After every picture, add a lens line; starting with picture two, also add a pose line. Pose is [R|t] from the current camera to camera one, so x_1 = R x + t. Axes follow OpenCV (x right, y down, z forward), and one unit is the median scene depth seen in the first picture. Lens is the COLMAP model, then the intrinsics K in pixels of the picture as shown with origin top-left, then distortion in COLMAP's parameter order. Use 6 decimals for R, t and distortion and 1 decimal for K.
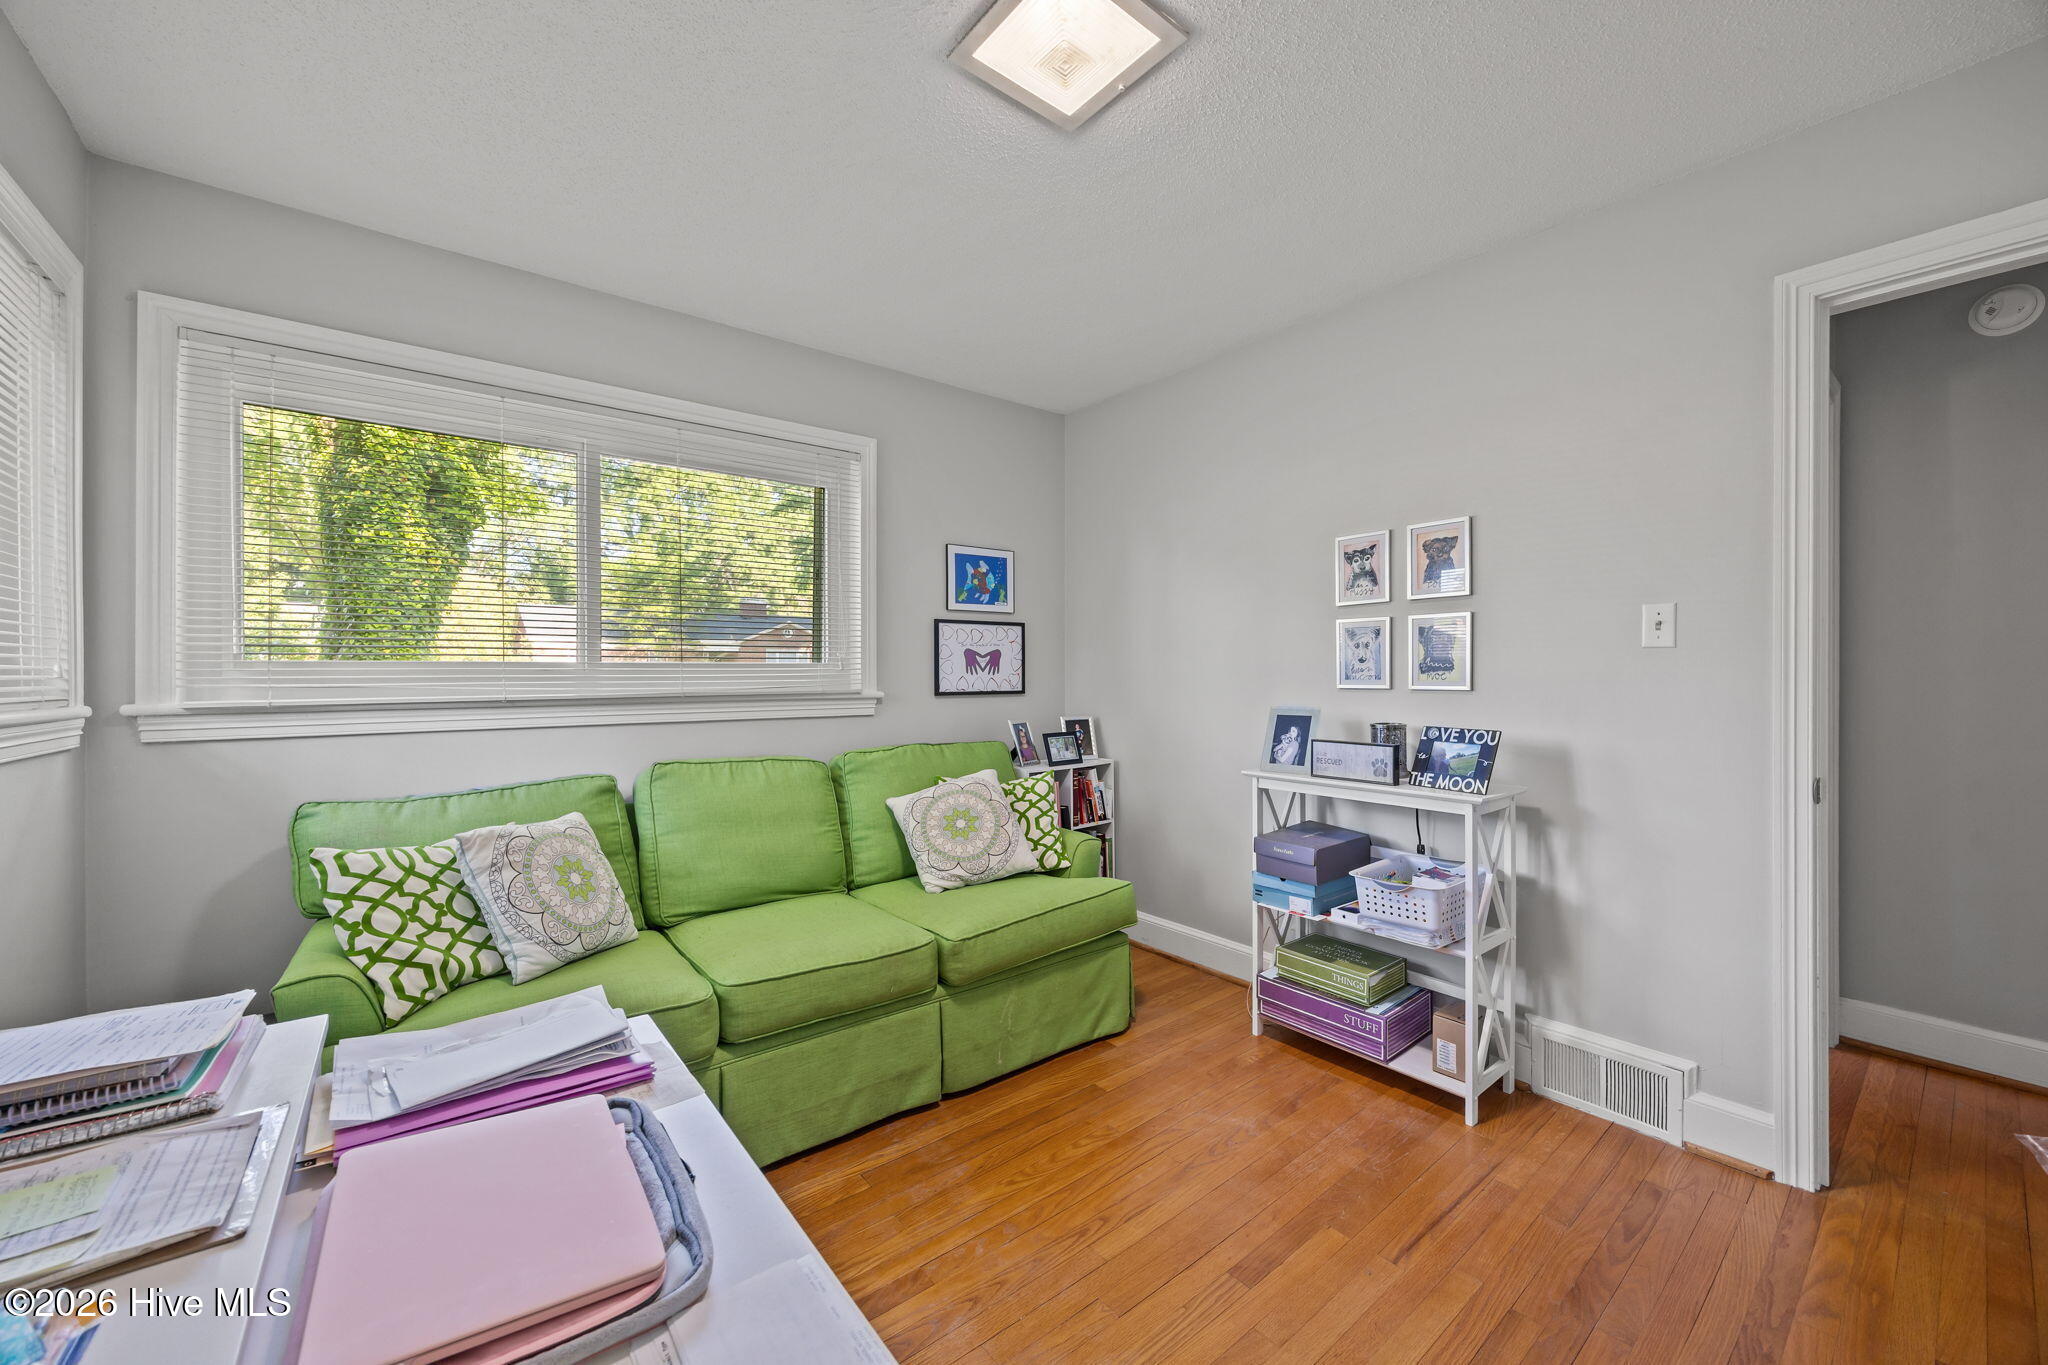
lens RADIAL K [[777.1, 0, 1025.5], [0, 777.1, 680.2], [0, 0, 1]] dist [-0.005221, -0.000454]
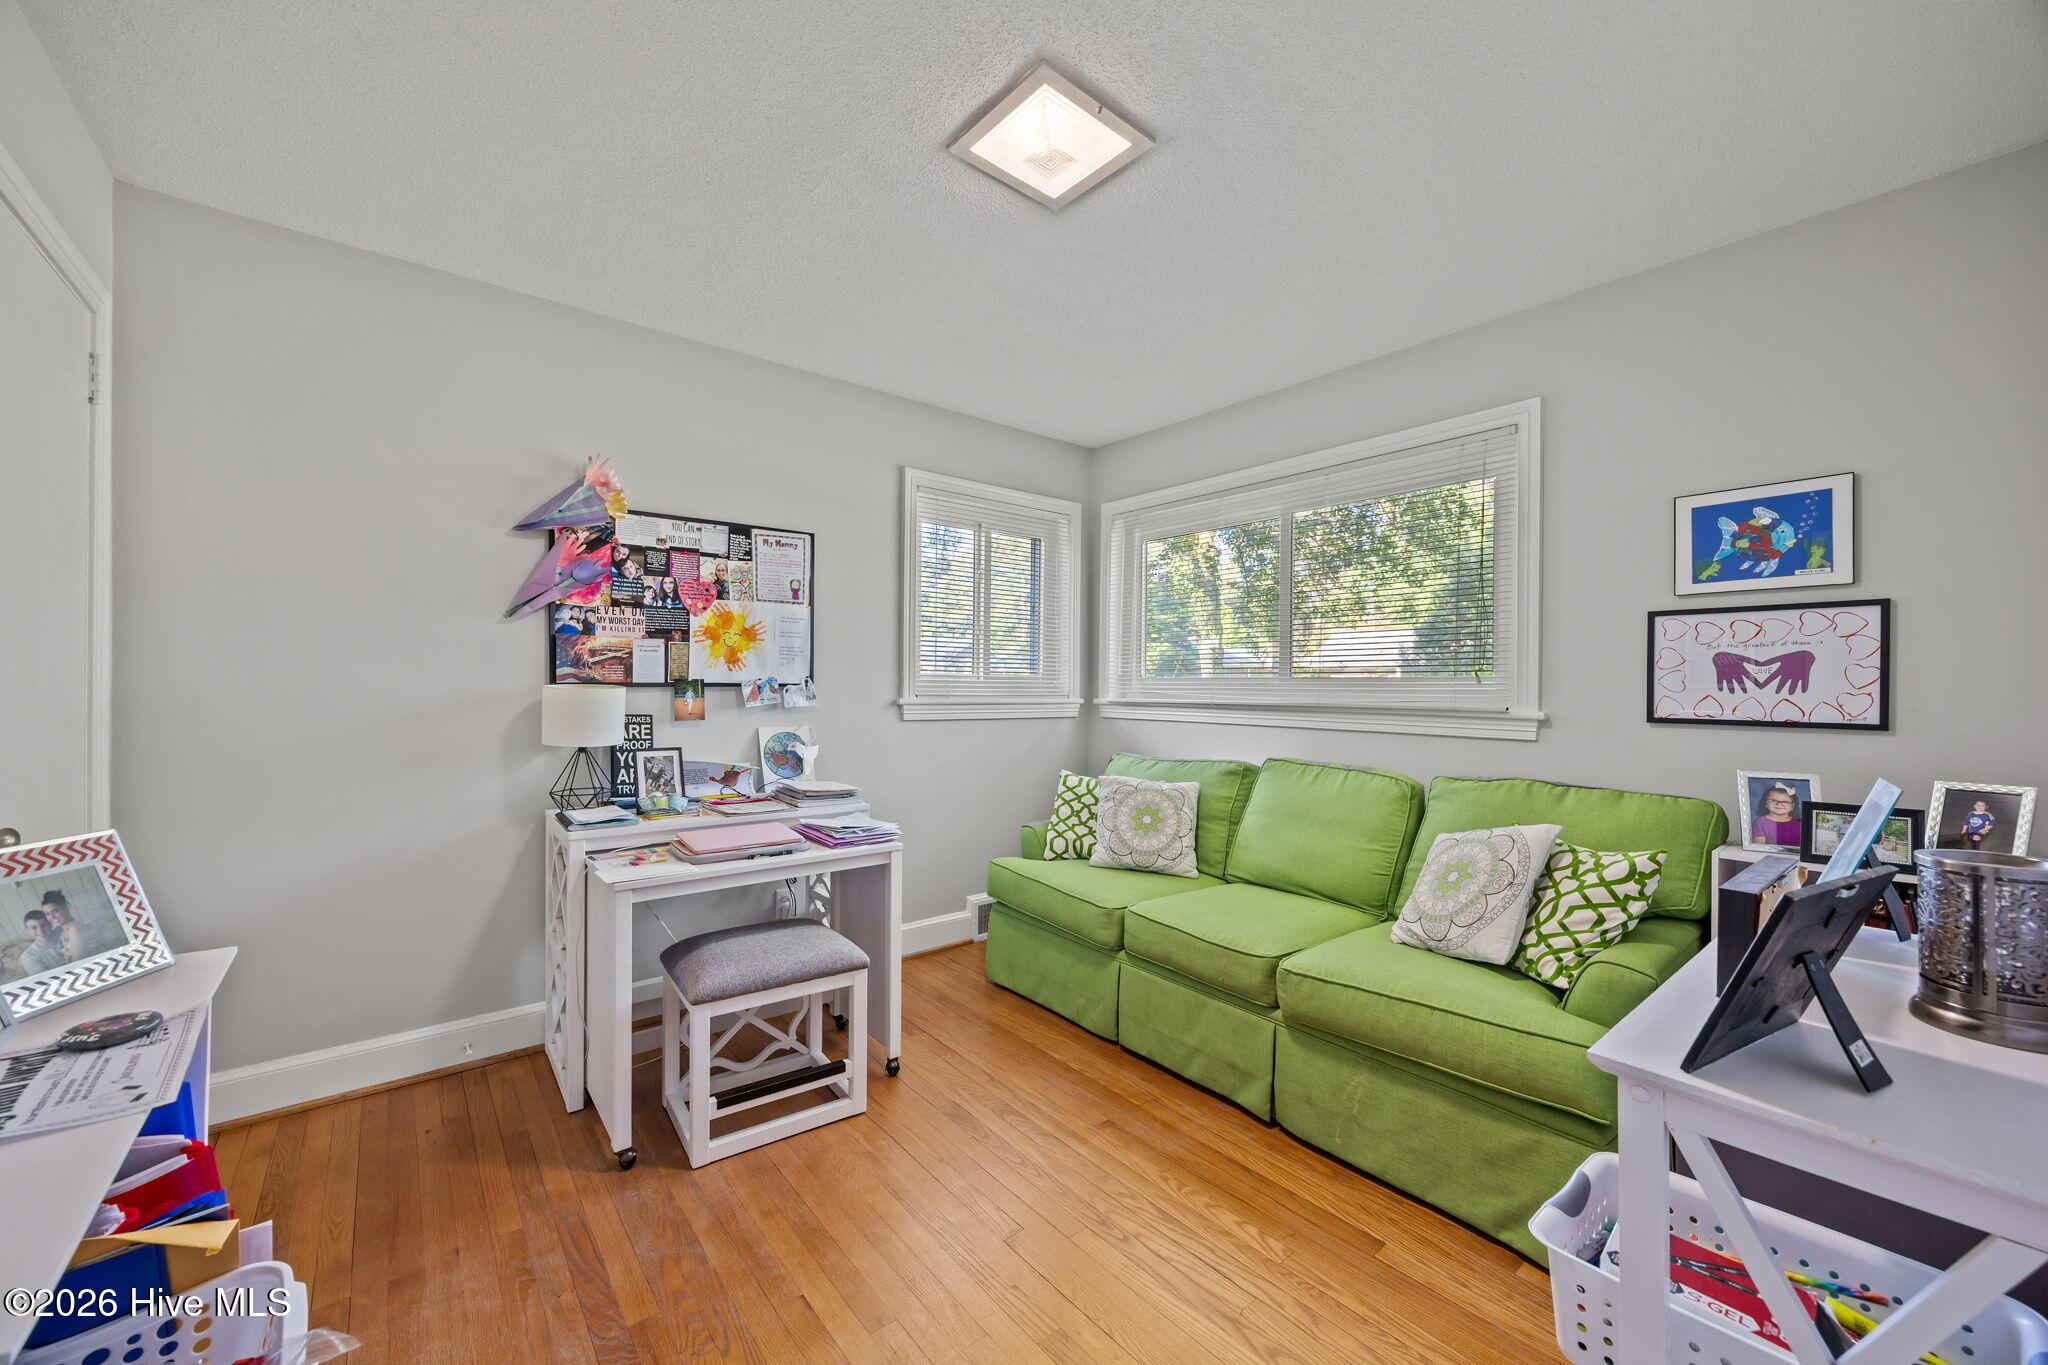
lens RADIAL K [[777.1, 0, 1029.7], [0, 777.1, 679.6], [0, 0, 1]] dist [-0.005221, -0.000454]
pose [[0.018438, -0.003140, -0.999825, 0.553774], [-0.017737, 0.999837, -0.003467, -0.006026], [0.999673, 0.017798, 0.018379, 0.429567]]
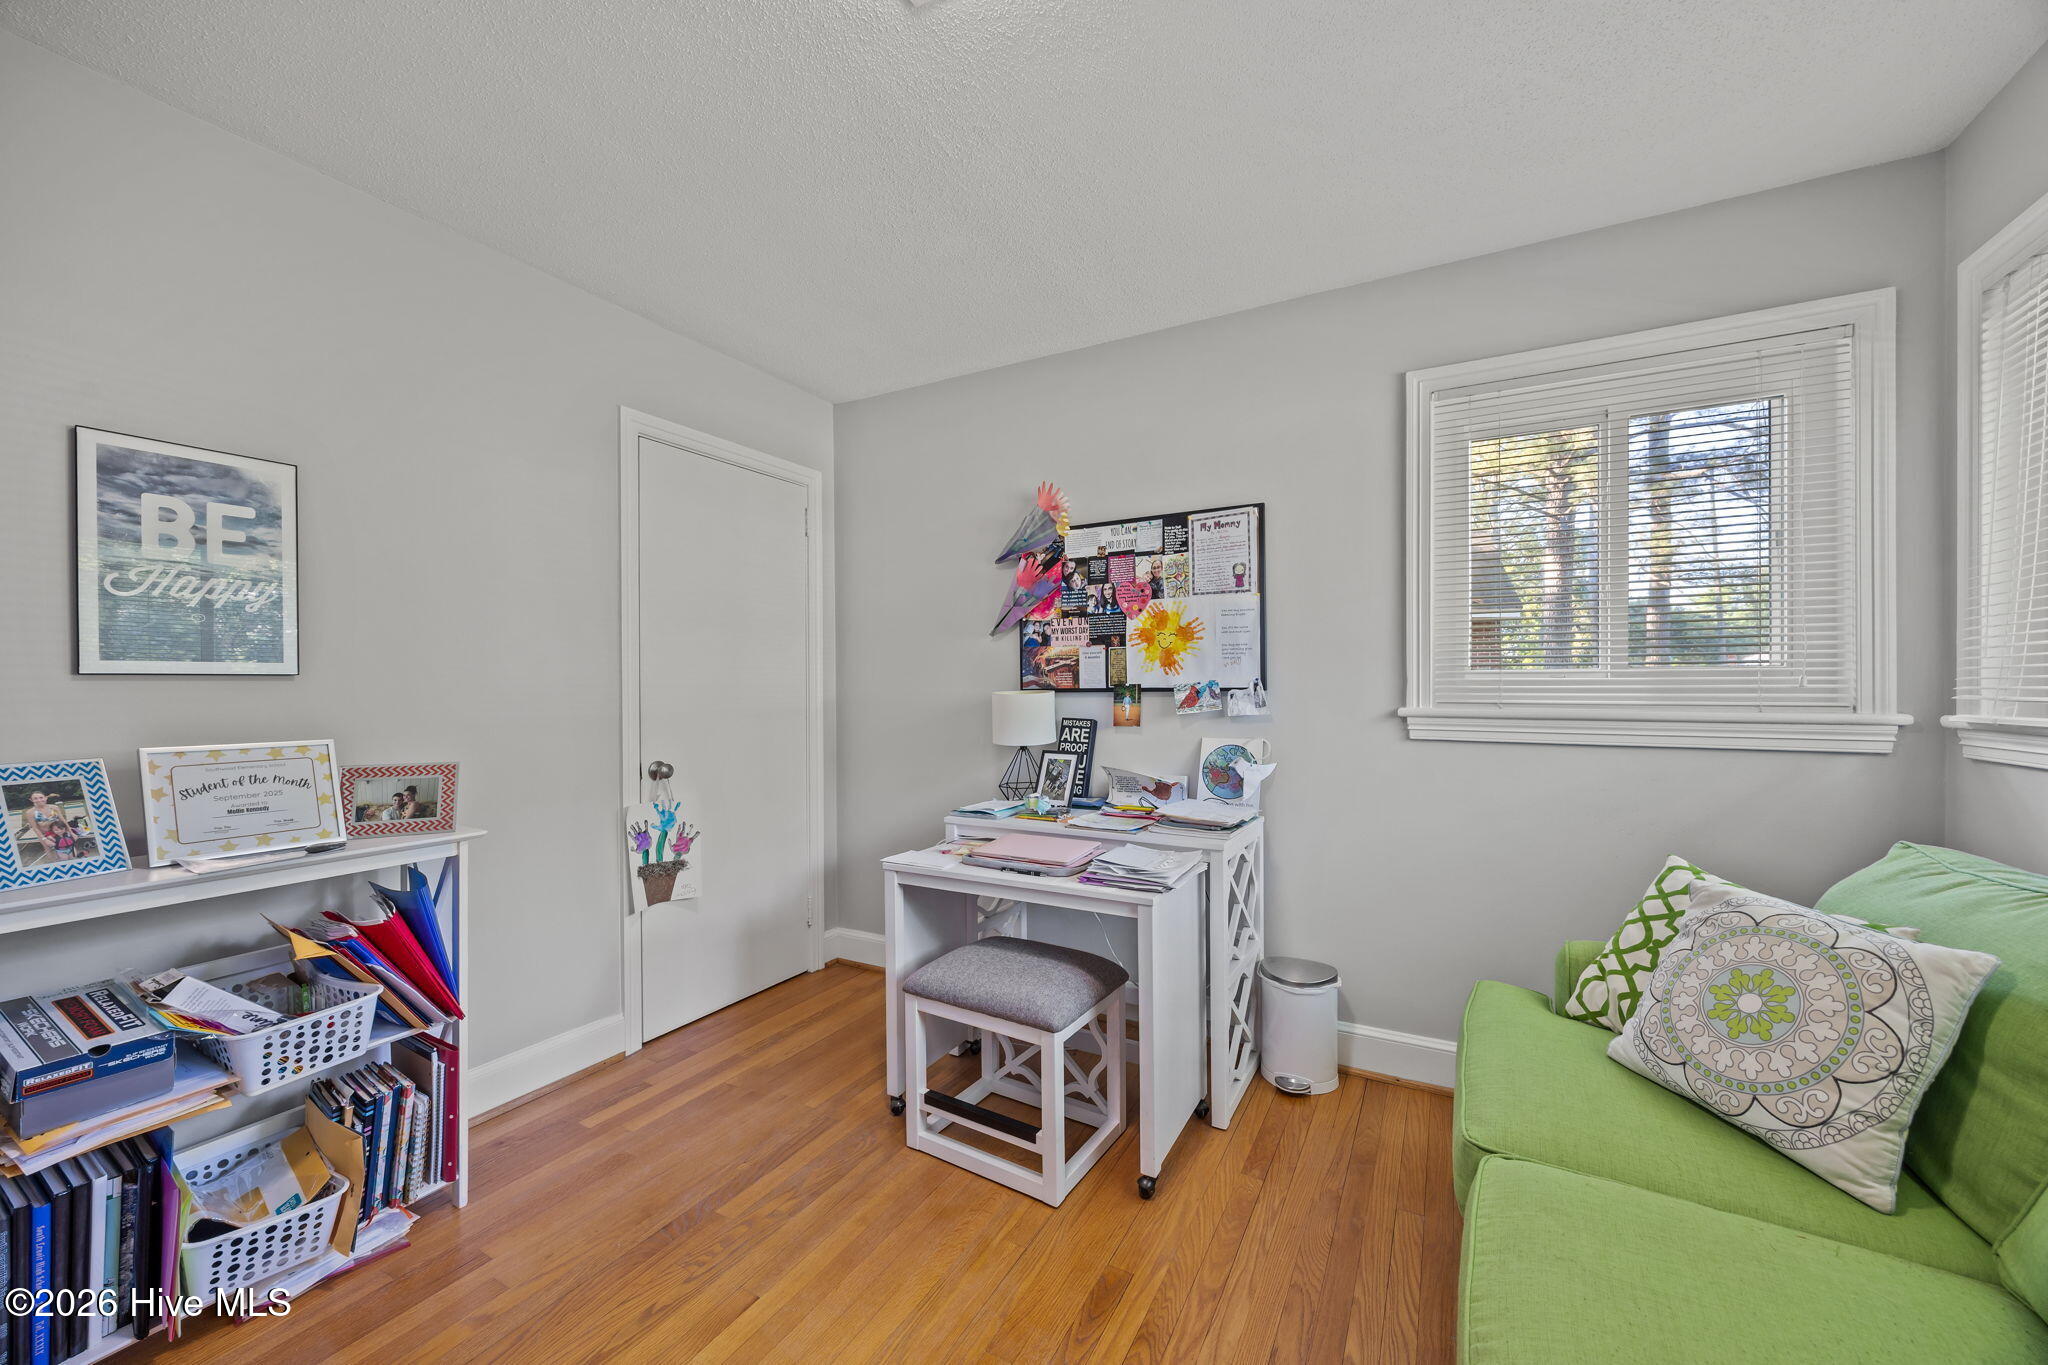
lens RADIAL K [[777.1, 0, 1032.5], [0, 777.1, 686.1], [0, 0, 1]] dist [-0.005221, -0.000454]
pose [[-0.919582, 0.004524, -0.392872, 0.126475], [0.001704, 0.999970, 0.007527, -0.007267], [0.392894, 0.006252, -0.919562, 0.790357]]
